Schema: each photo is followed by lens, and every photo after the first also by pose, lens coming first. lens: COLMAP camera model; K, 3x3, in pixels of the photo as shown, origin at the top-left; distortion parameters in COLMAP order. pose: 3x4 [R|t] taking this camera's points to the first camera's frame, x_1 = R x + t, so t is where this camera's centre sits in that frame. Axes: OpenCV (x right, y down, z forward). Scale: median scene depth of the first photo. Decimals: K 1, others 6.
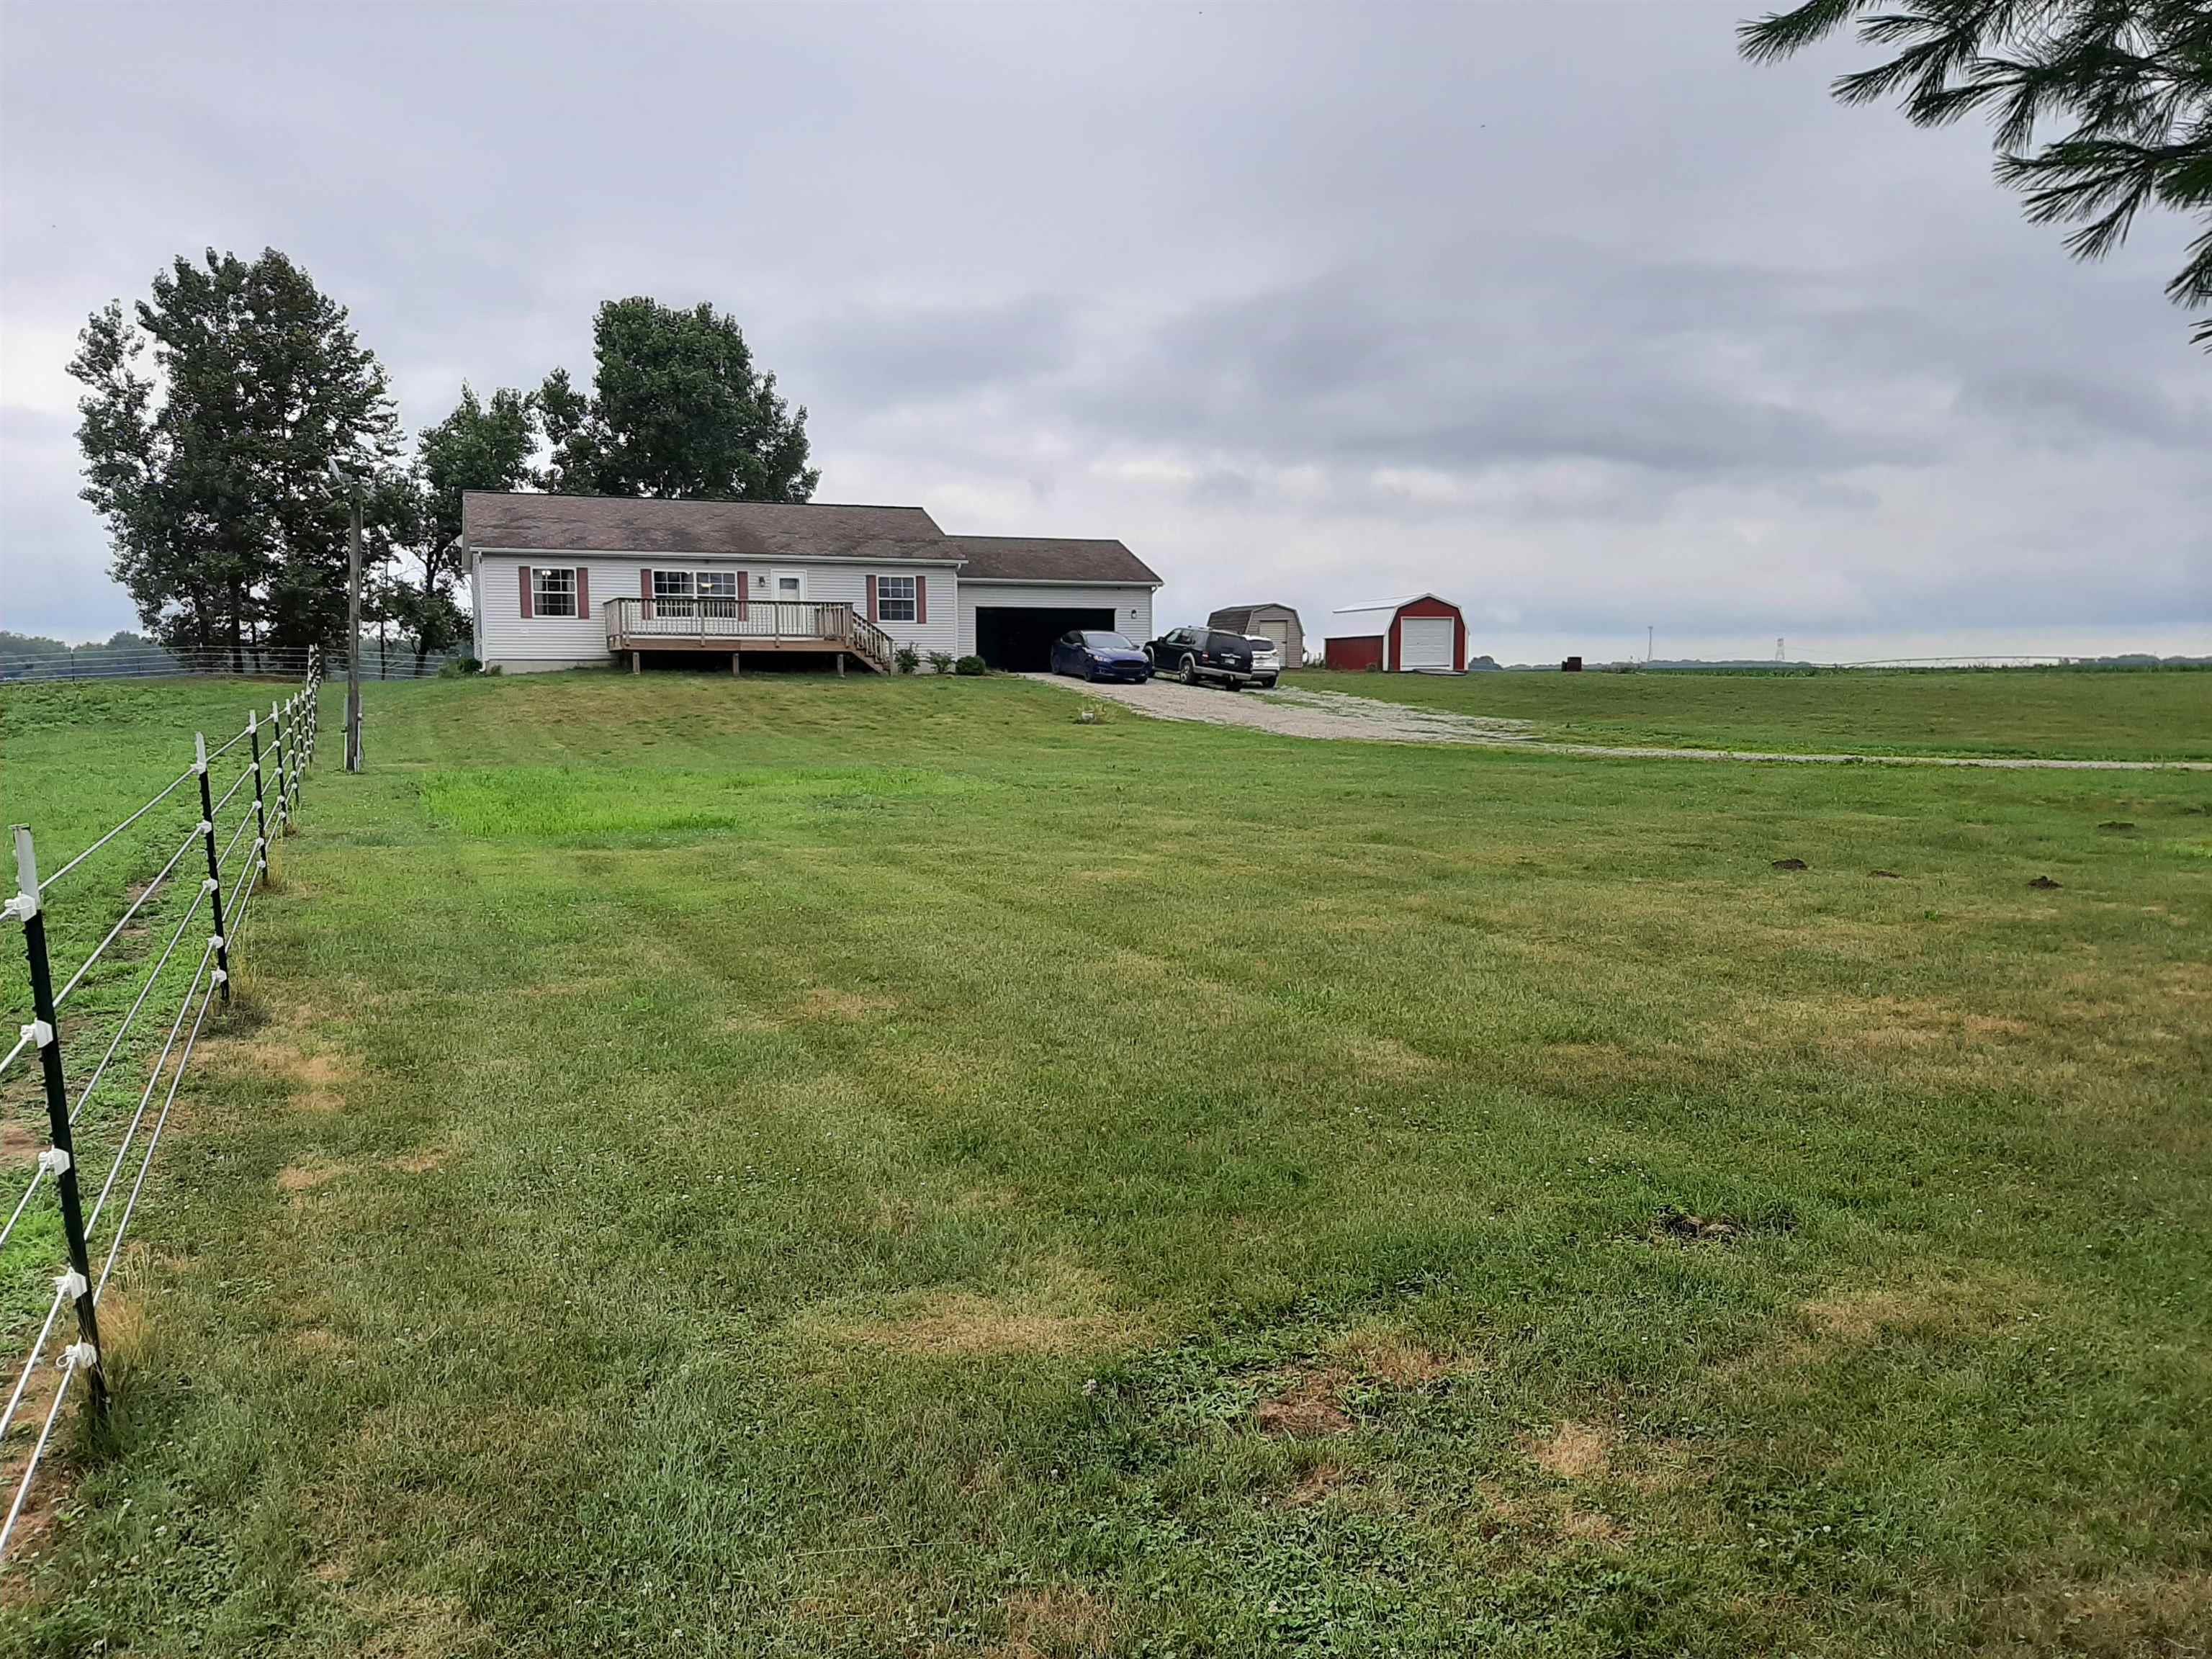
lens RADIAL K [[1731.5, 0, 1101.0], [0, 1731.5, 835.1], [0, 0, 1]] dist [0.118873, -0.209729]
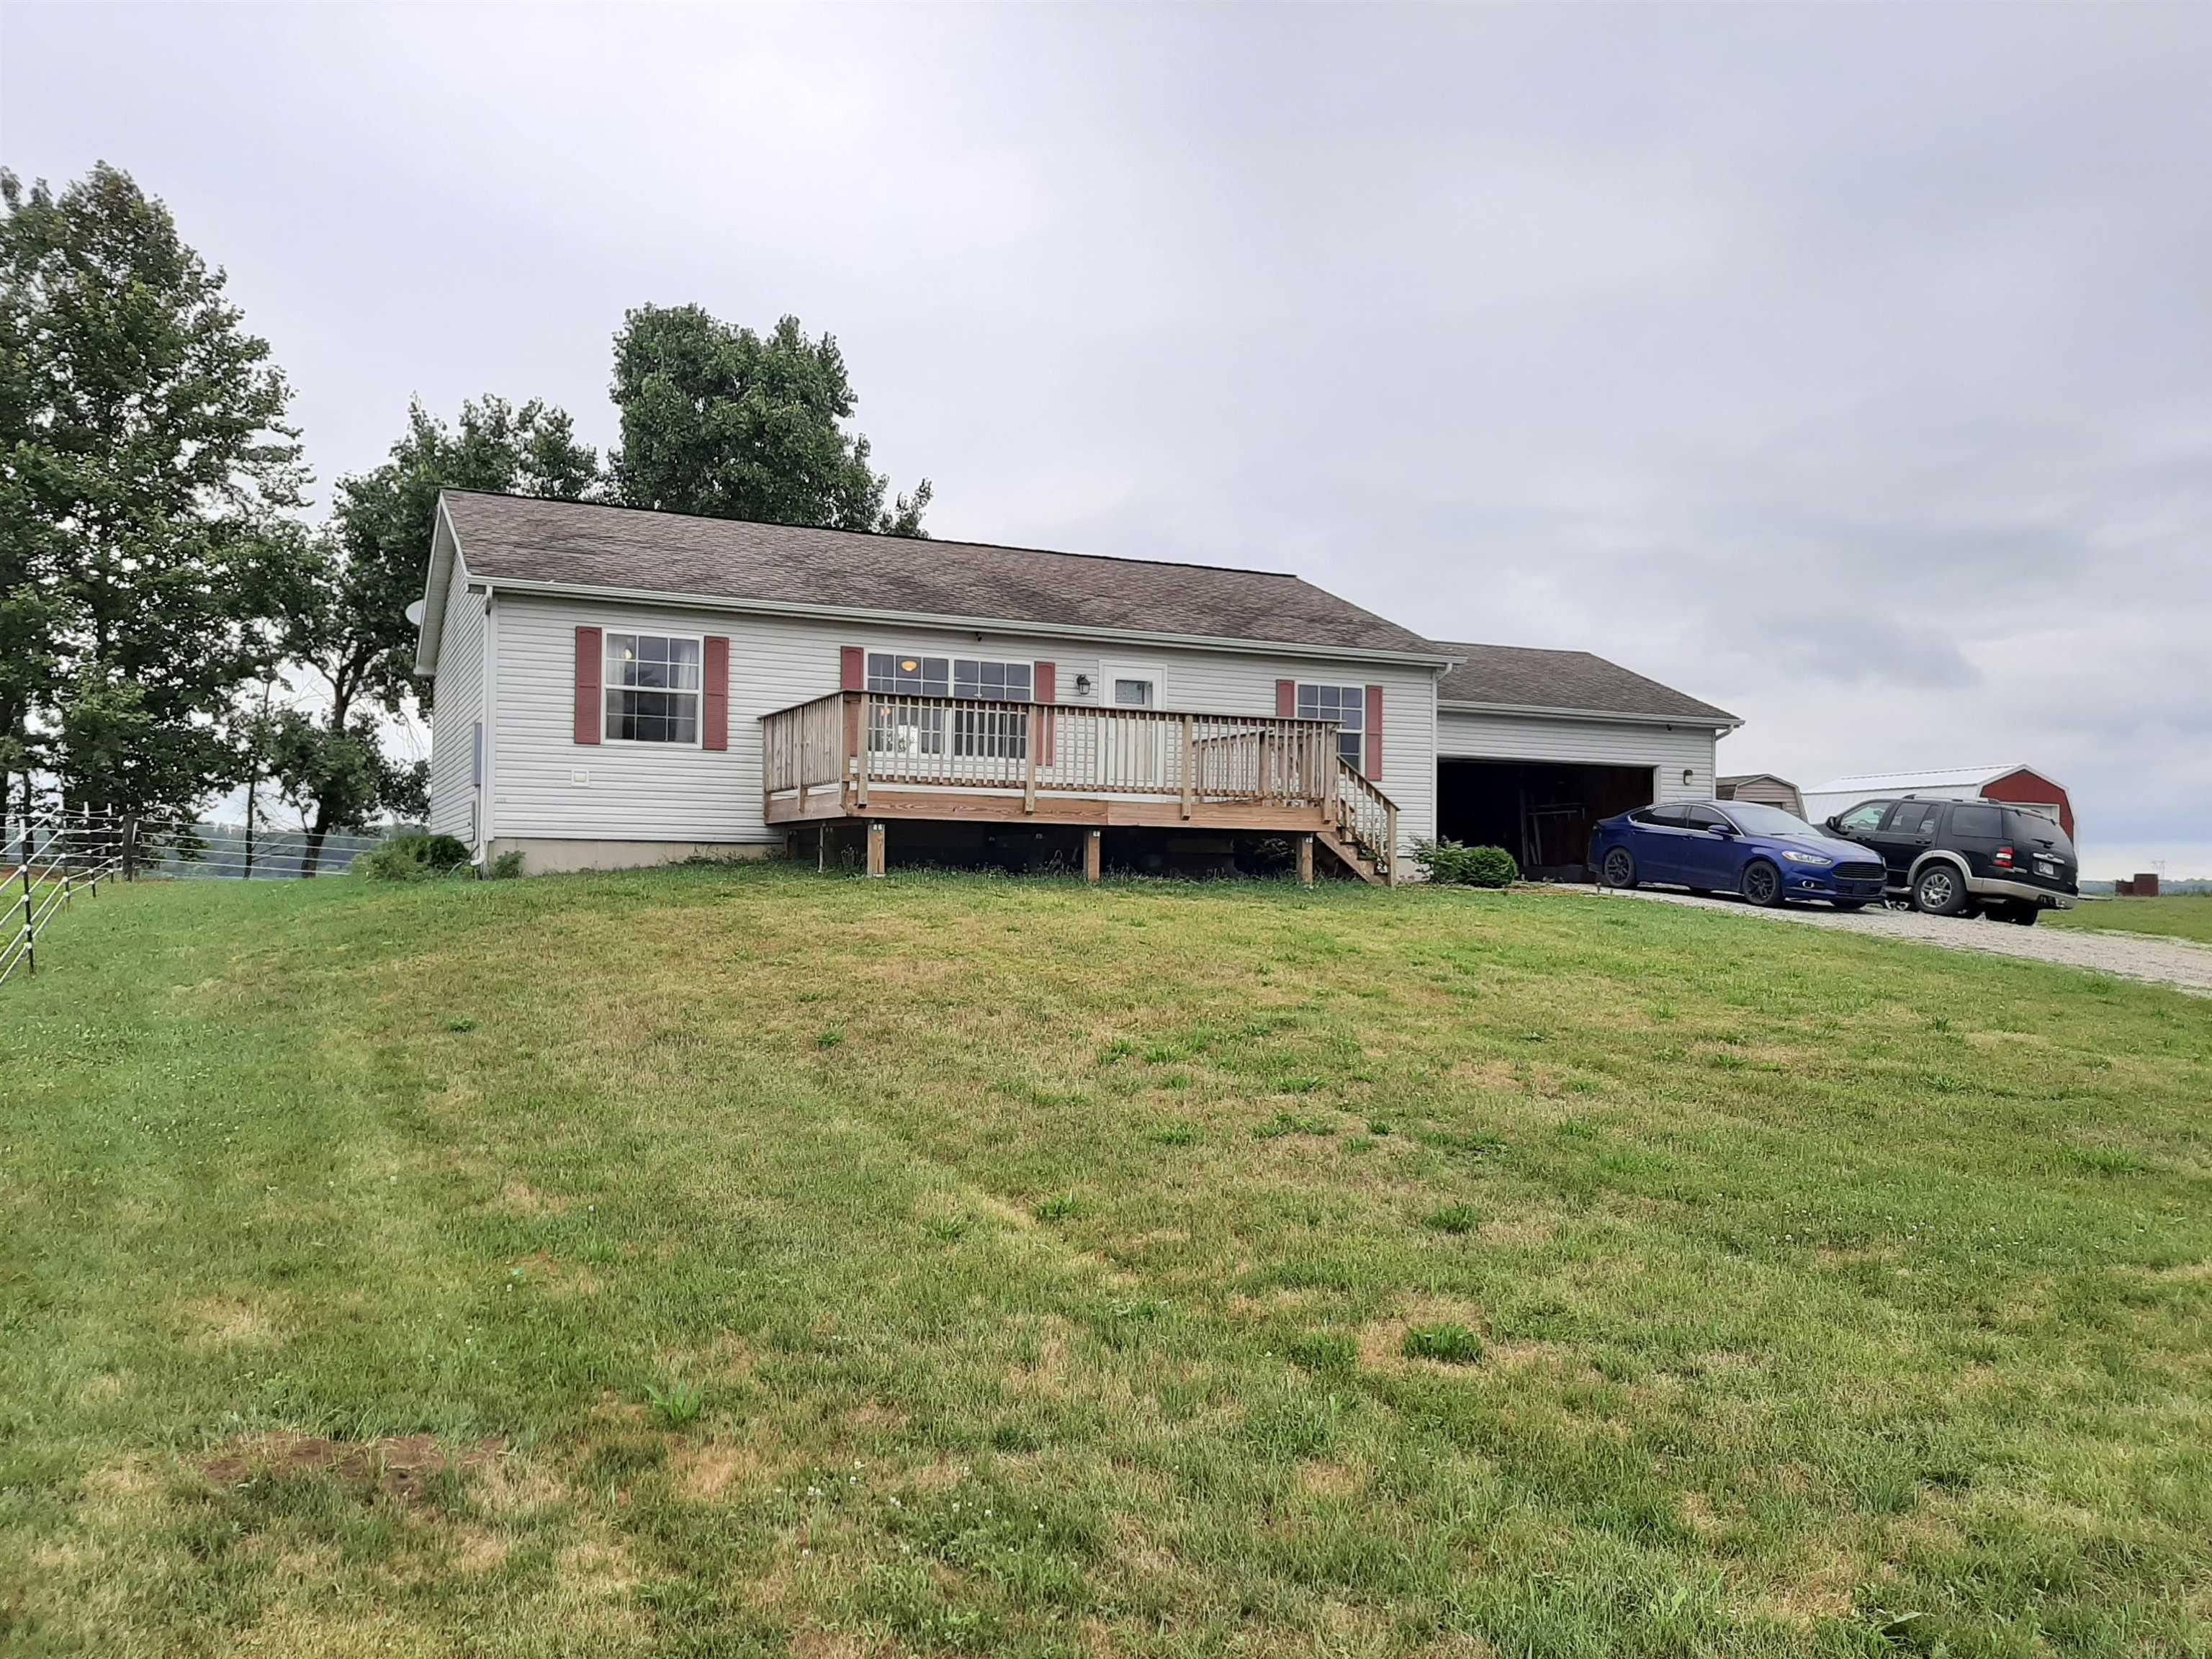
lens RADIAL K [[1677.1, 0, 1101.2], [0, 1677.1, 851.3], [0, 0, 1]] dist [0.114940, -0.163903]
pose [[0.997361, 0.019042, 0.070063, -0.165402], [-0.011485, 0.994224, -0.106712, -0.038989], [-0.071690, 0.105626, 0.991818, 0.415195]]
